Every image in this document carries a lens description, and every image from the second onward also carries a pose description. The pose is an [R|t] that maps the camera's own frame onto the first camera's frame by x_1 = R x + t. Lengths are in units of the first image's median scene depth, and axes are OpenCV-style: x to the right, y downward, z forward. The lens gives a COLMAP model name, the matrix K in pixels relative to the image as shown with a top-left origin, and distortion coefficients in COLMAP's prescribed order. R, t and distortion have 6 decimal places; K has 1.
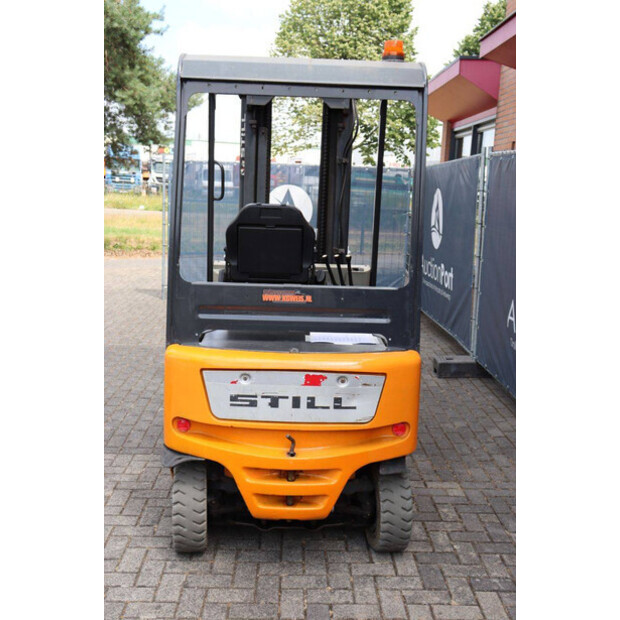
lens RADIAL K [[696.3, 0, 310.0], [0, 696.3, 310.0], [0, 0, 1]] dist [0.011806, 0.021634]
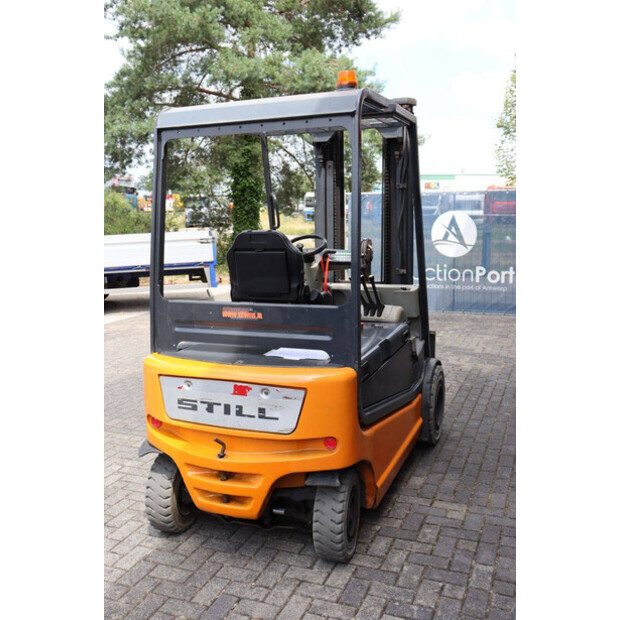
lens RADIAL K [[618.1, 0, 310.0], [0, 618.1, 310.0], [0, 0, 1]] dist [-0.020082, -0.012618]
pose [[0.916722, 0.009339, -0.399416, 0.482261], [-0.019776, 0.999562, -0.022019, -0.005556], [0.399036, 0.028084, 0.916505, 0.150747]]
